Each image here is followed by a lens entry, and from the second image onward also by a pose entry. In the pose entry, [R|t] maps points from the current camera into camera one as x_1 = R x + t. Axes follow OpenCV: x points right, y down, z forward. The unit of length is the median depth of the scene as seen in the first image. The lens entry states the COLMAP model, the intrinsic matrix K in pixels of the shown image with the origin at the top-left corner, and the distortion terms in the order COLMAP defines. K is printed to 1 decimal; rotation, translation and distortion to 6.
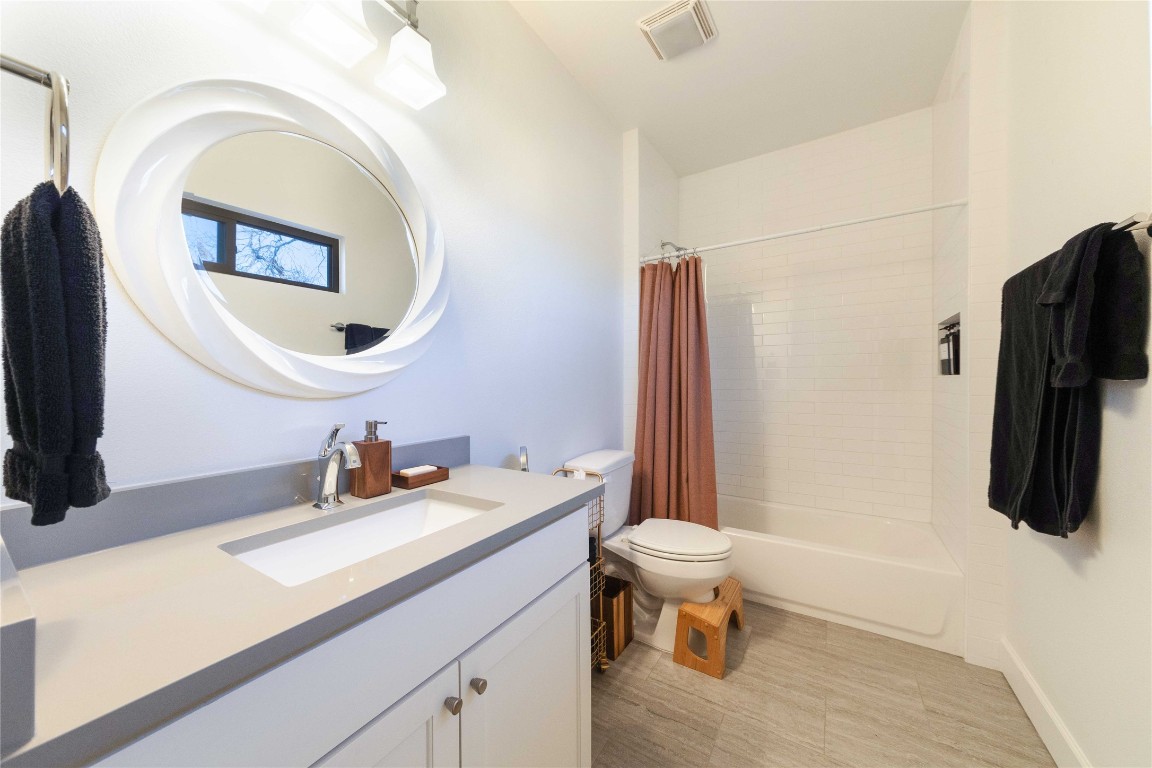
lens RADIAL K [[411.9, 0, 576.6], [0, 411.9, 382.7], [0, 0, 1]] dist [0.000639, 0.001307]
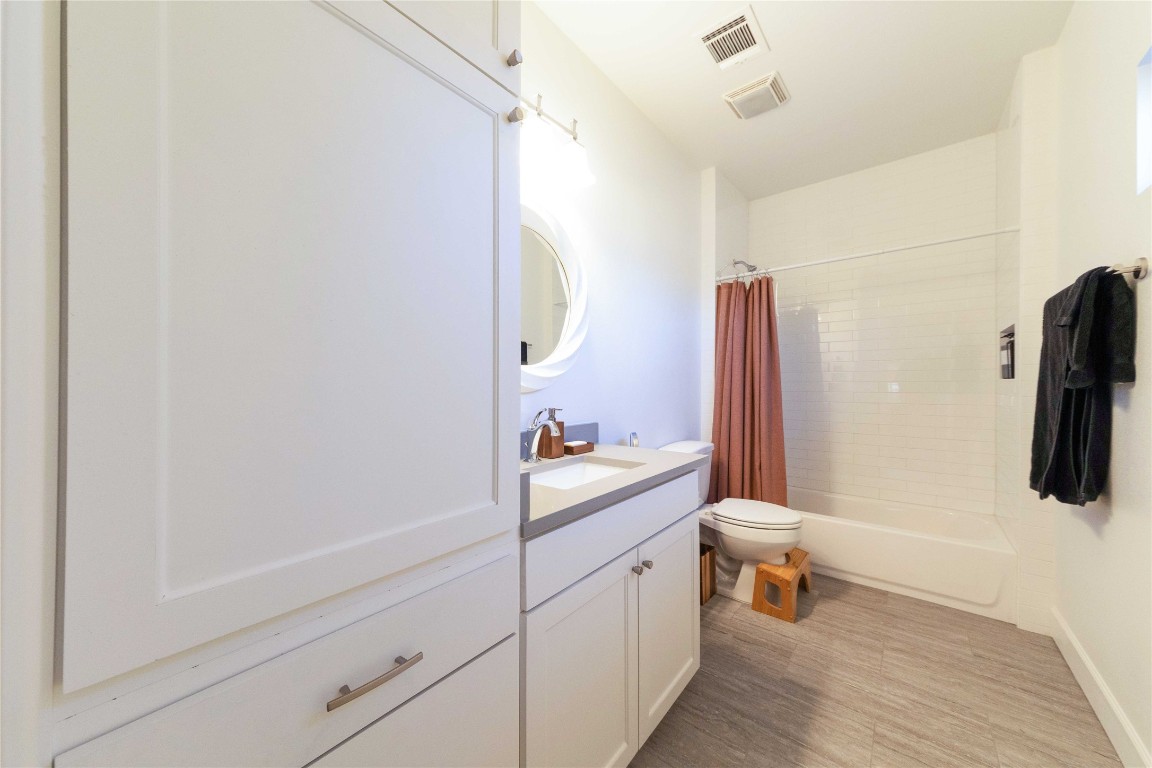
lens RADIAL K [[411.9, 0, 575.5], [0, 411.9, 382.5], [0, 0, 1]] dist [0.000639, 0.001307]
pose [[0.992230, 0.004554, -0.124333, -0.145908], [-0.005367, 0.999966, -0.006209, 0.005653], [0.124300, 0.006828, 0.992221, -0.311315]]
